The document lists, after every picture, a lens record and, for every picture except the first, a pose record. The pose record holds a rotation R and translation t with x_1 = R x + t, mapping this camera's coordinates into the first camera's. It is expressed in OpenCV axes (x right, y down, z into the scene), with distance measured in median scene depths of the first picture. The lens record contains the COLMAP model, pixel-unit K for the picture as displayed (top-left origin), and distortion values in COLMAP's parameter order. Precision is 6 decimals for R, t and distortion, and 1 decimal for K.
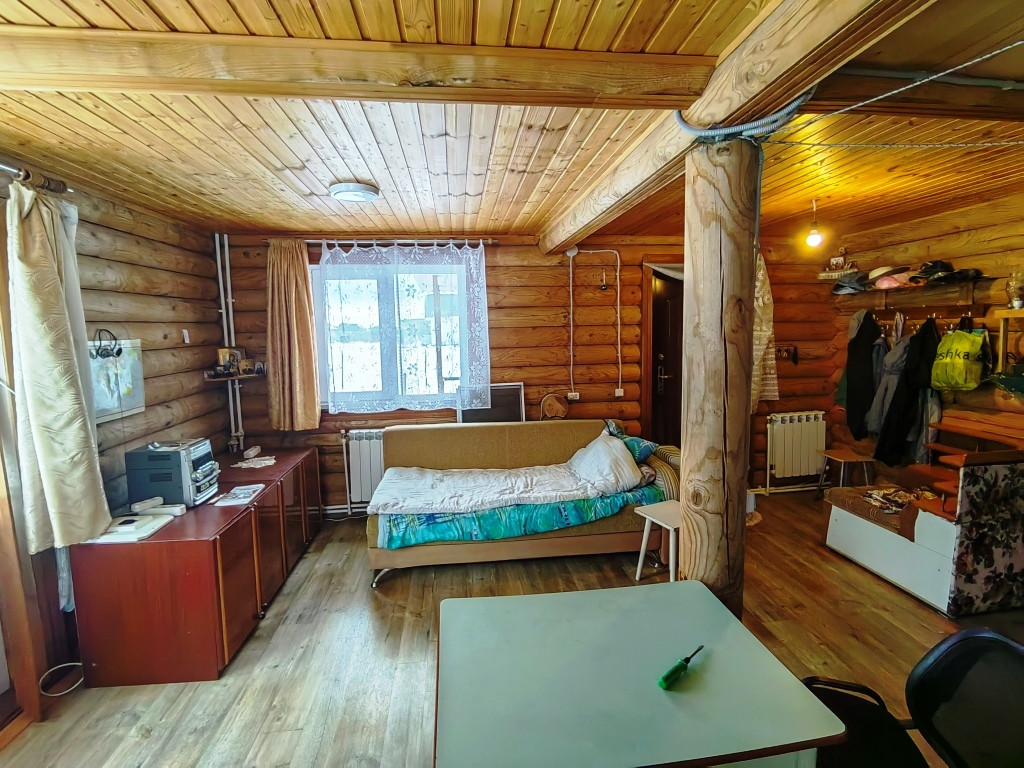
lens RADIAL K [[497.5, 0, 512.0], [0, 497.5, 384.0], [0, 0, 1]] dist [0.001159, 0.000341]
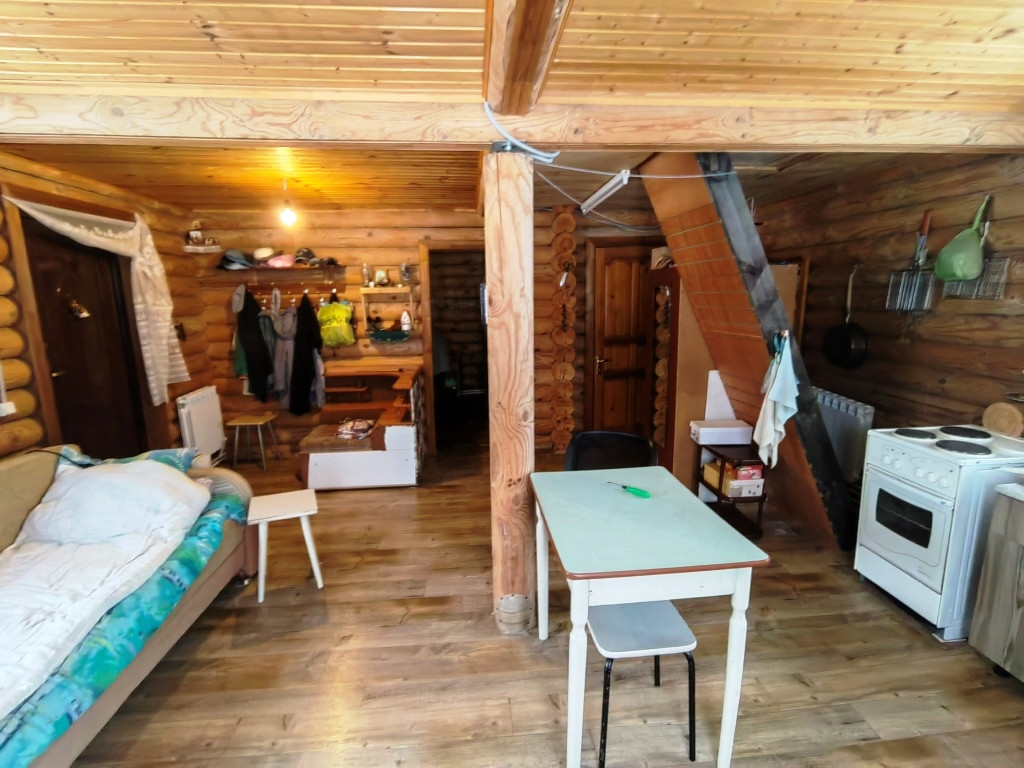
lens RADIAL K [[490.9, 0, 512.0], [0, 490.9, 384.0], [0, 0, 1]] dist [0.000913, -0.000364]
pose [[0.032107, -0.162696, 0.986154, -0.456758], [0.127696, 0.979244, 0.157399, -0.037022], [-0.991293, 0.120875, 0.052217, 0.464844]]
